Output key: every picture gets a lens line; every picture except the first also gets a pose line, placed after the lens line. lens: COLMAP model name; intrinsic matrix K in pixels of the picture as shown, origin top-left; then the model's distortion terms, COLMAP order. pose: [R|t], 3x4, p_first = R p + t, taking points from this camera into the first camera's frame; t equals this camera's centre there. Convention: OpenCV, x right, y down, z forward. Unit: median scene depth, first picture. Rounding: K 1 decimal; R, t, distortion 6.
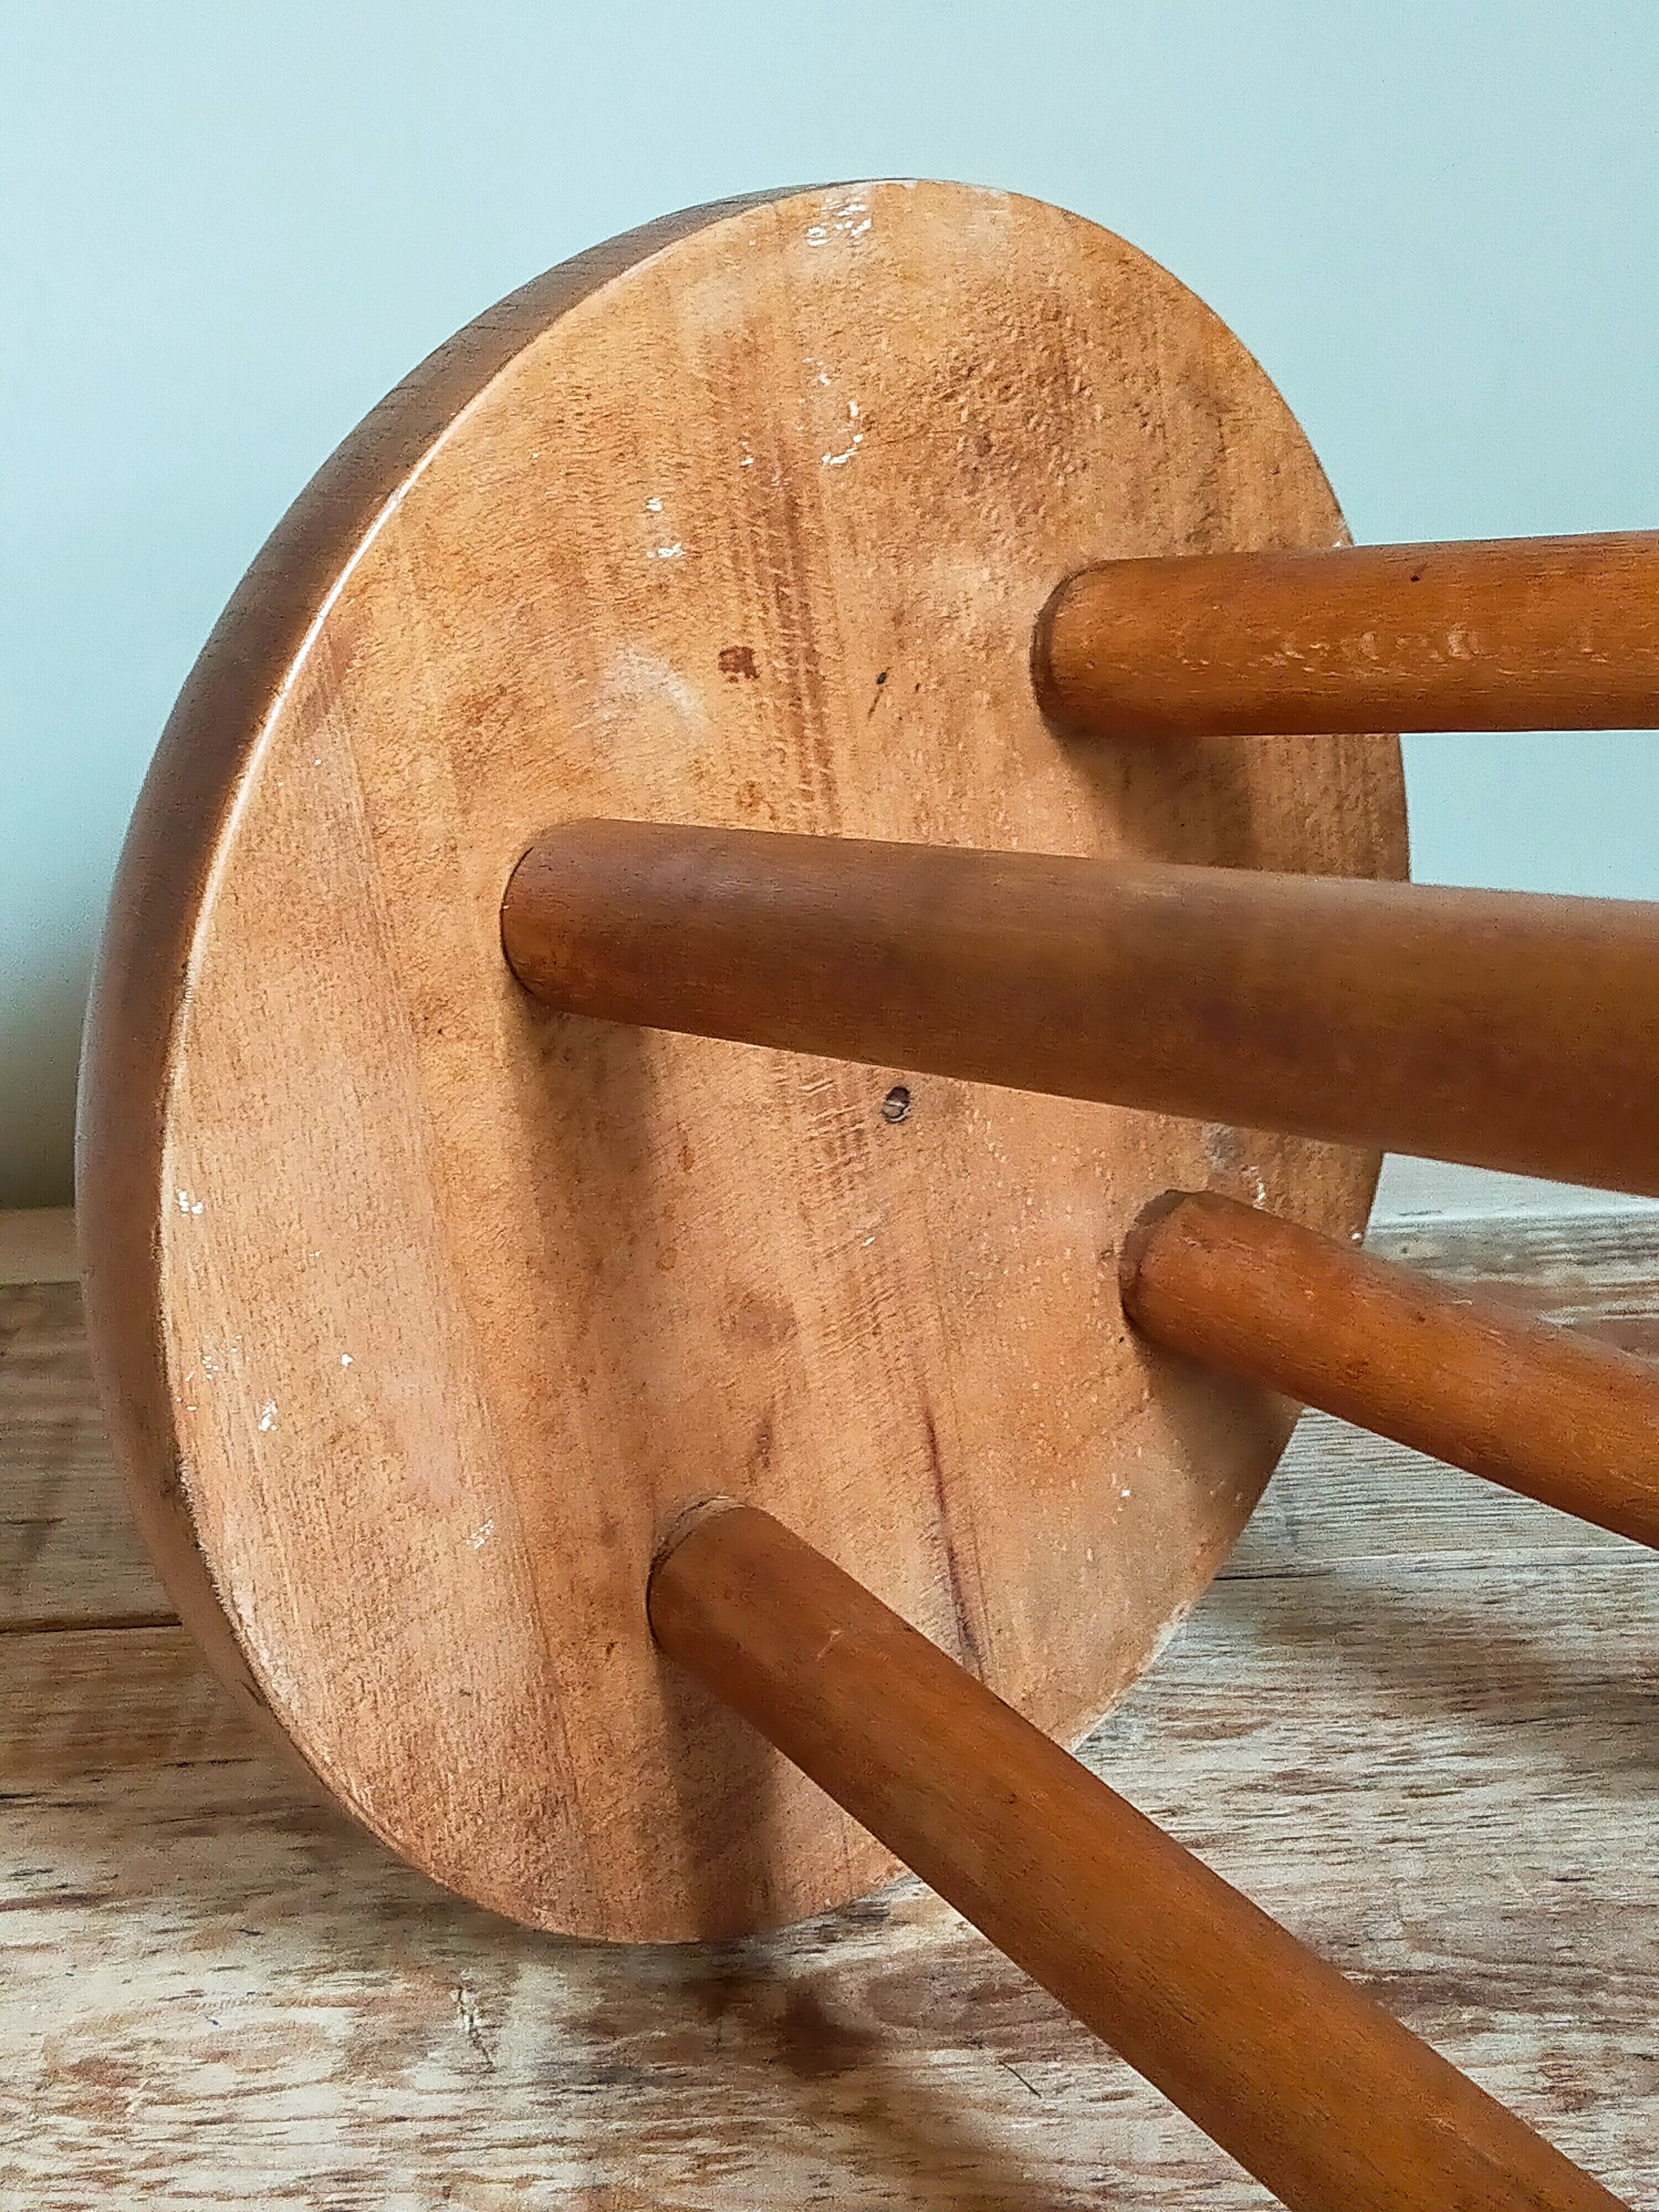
lens RADIAL K [[3299.6, 0, 834.4], [0, 3299.6, 1069.8], [0, 0, 1]] dist [0.080335, 0.000000]
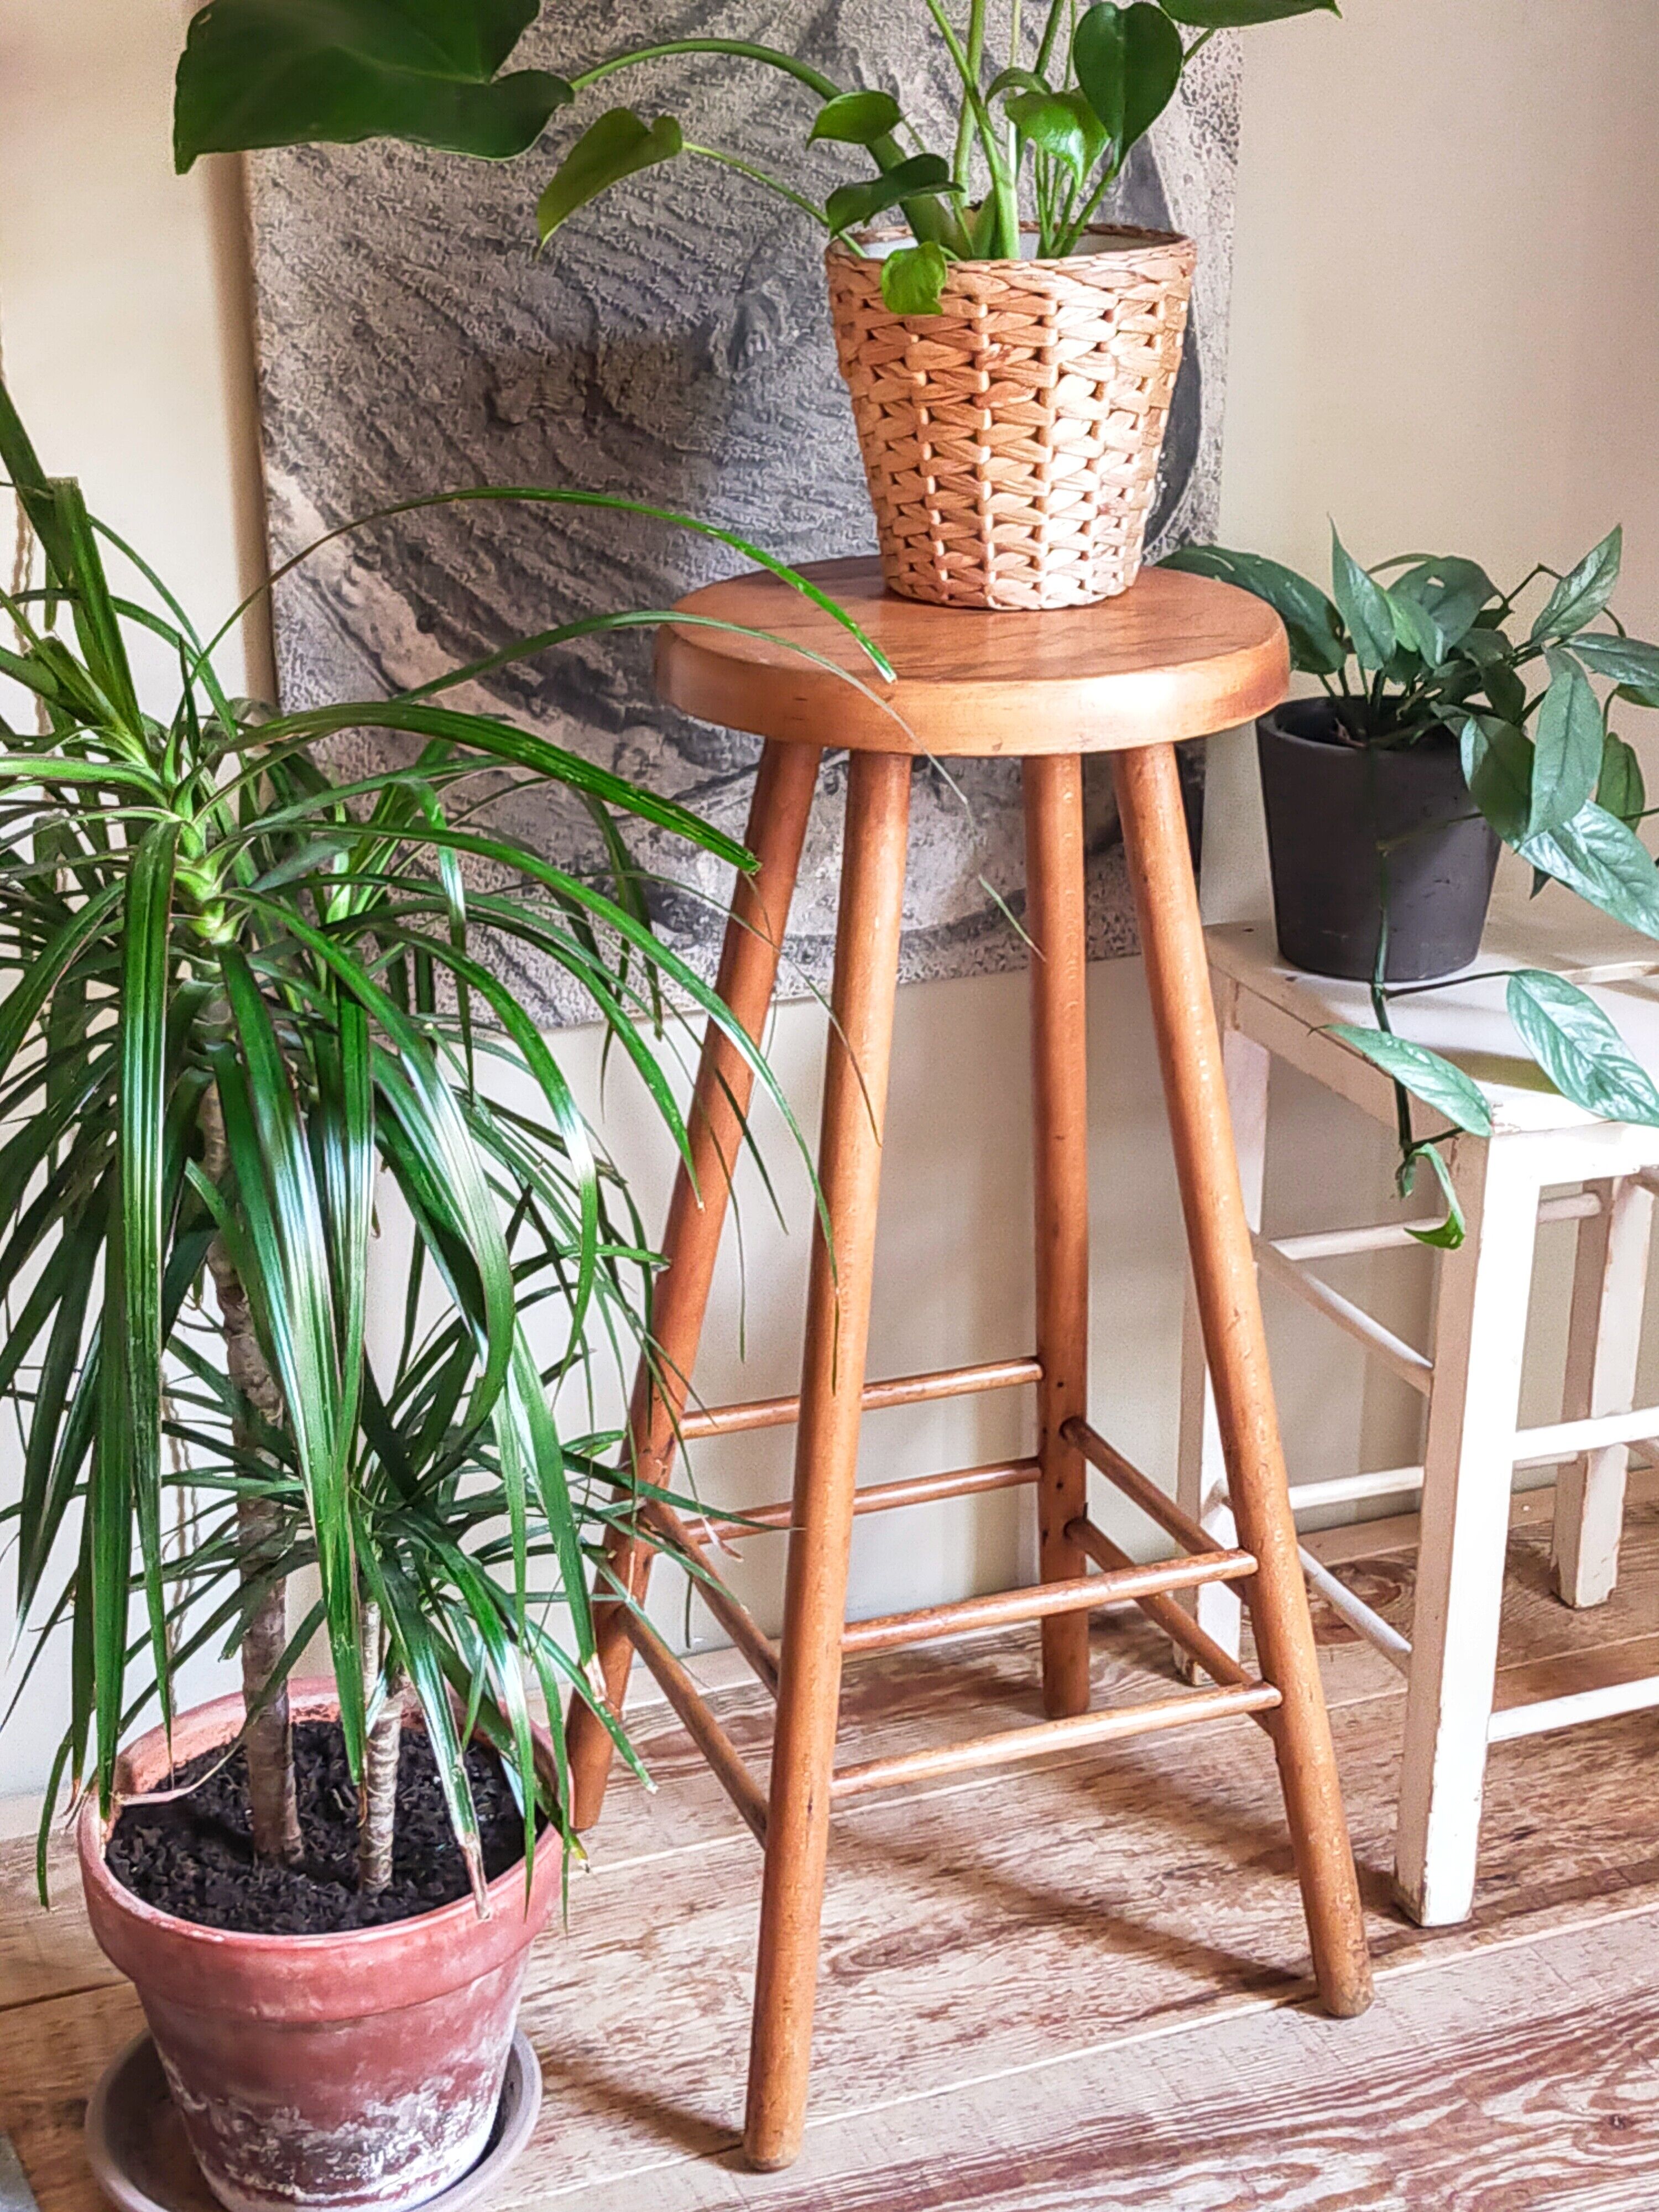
lens RADIAL K [[3299.6, 0, 837.3], [0, 3299.6, 1103.1], [0, 0, 1]] dist [0.080335, 0.000000]
pose [[0.921941, -0.082335, 0.378477, -1.120868], [0.107302, 0.993193, -0.045318, -0.377780], [-0.372170, 0.082392, 0.924500, -1.930255]]
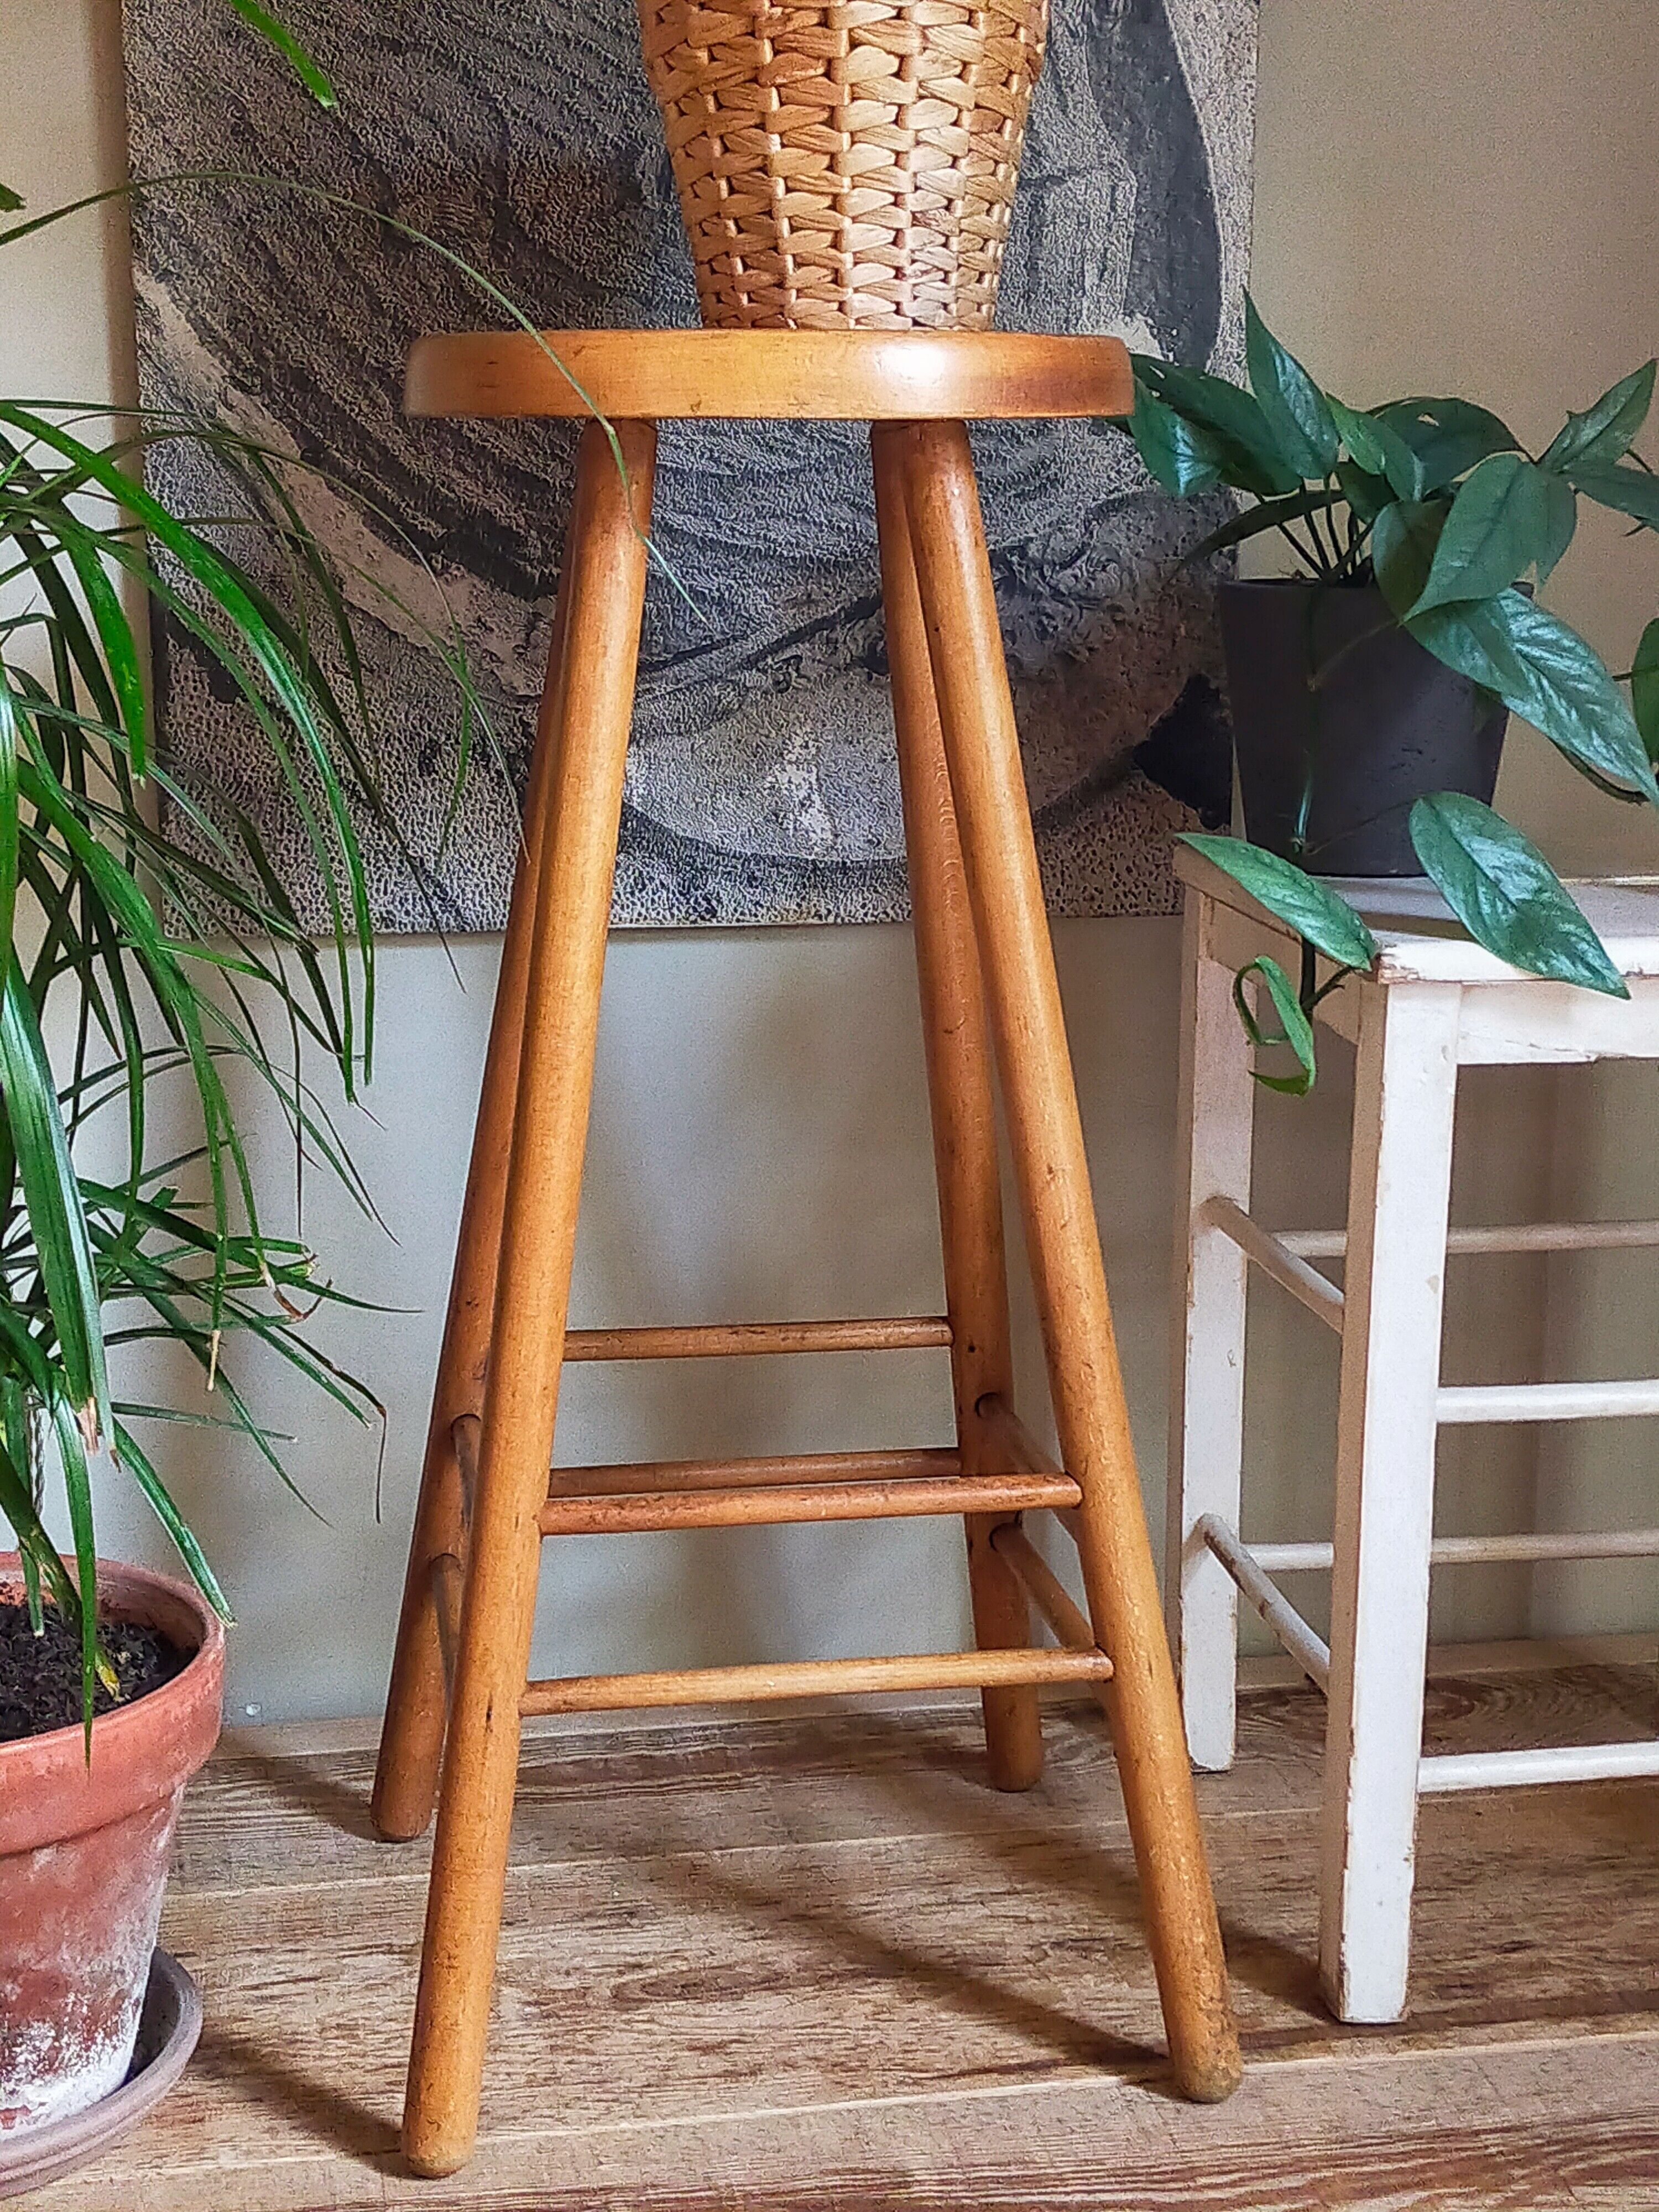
lens RADIAL K [[3299.6, 0, 831.2], [0, 3299.6, 1100.2], [0, 0, 1]] dist [0.080335, 0.000000]
pose [[0.981474, 0.014328, 0.191058, -0.354469], [0.025700, 0.978343, -0.205389, 0.141112], [-0.189863, 0.206494, 0.959850, -1.670941]]
